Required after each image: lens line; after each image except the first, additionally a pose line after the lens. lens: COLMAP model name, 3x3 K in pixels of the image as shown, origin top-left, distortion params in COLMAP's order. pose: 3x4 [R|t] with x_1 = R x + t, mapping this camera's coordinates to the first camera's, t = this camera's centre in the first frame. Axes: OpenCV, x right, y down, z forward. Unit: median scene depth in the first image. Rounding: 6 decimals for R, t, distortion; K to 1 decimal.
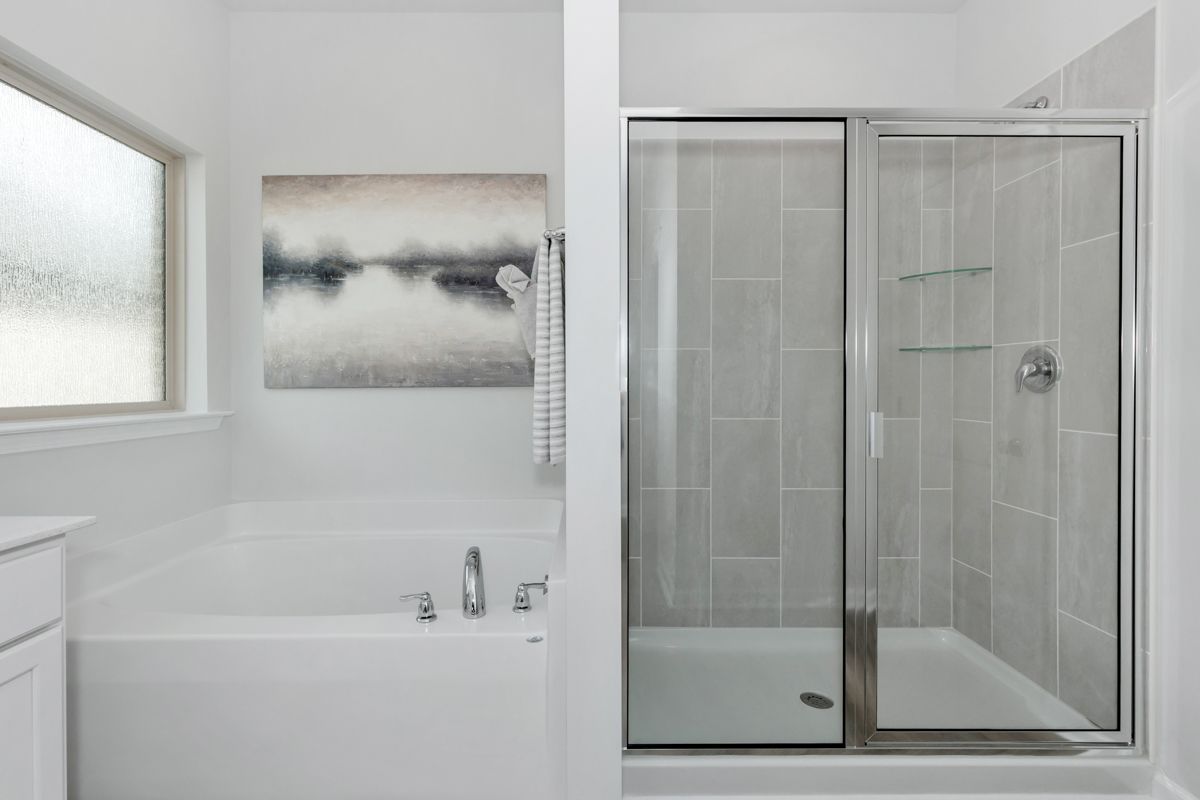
lens RADIAL K [[566.8, 0, 599.1], [0, 566.8, 362.6], [0, 0, 1]] dist [0.001089, -0.000102]
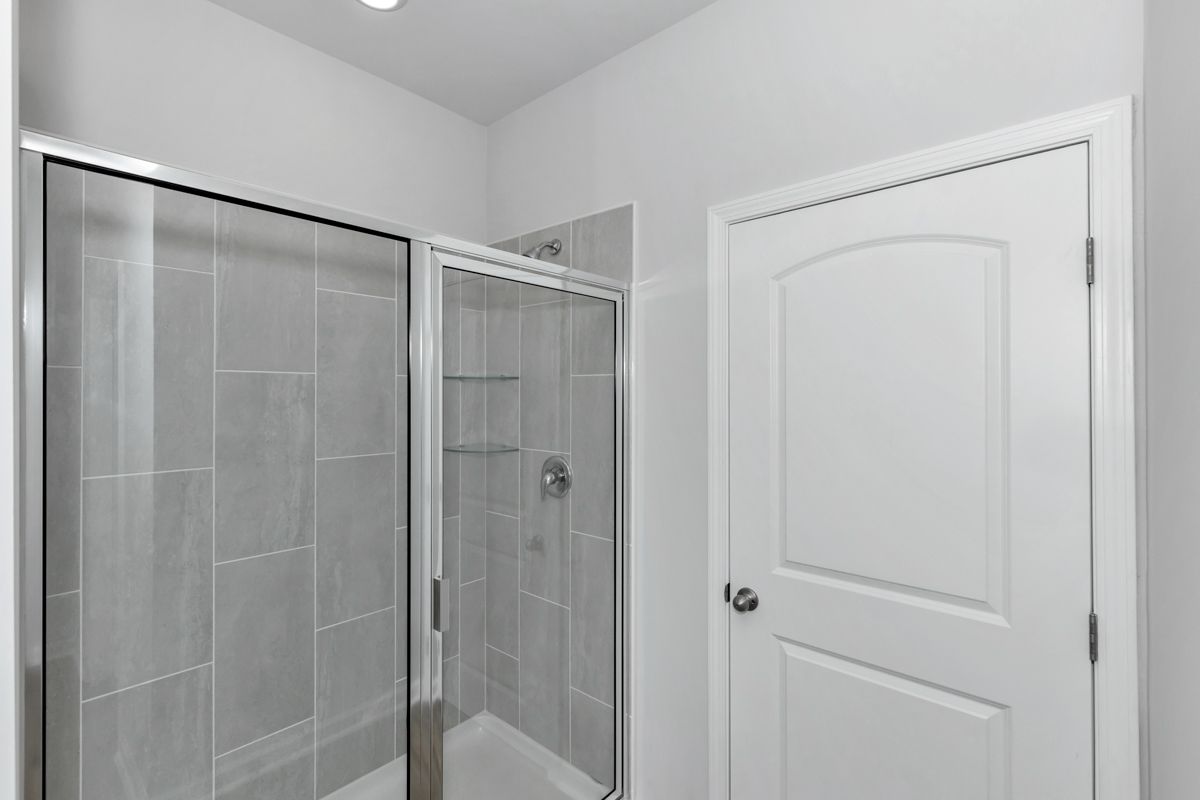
lens RADIAL K [[533.8, 0, 611.7], [0, 533.8, 396.1], [0, 0, 1]] dist [0.002765, 0.000284]
pose [[0.661527, -0.002525, 0.749917, 0.016409], [-0.018241, 0.999644, 0.019456, -0.144286], [-0.749700, -0.026550, 0.661245, 0.147485]]
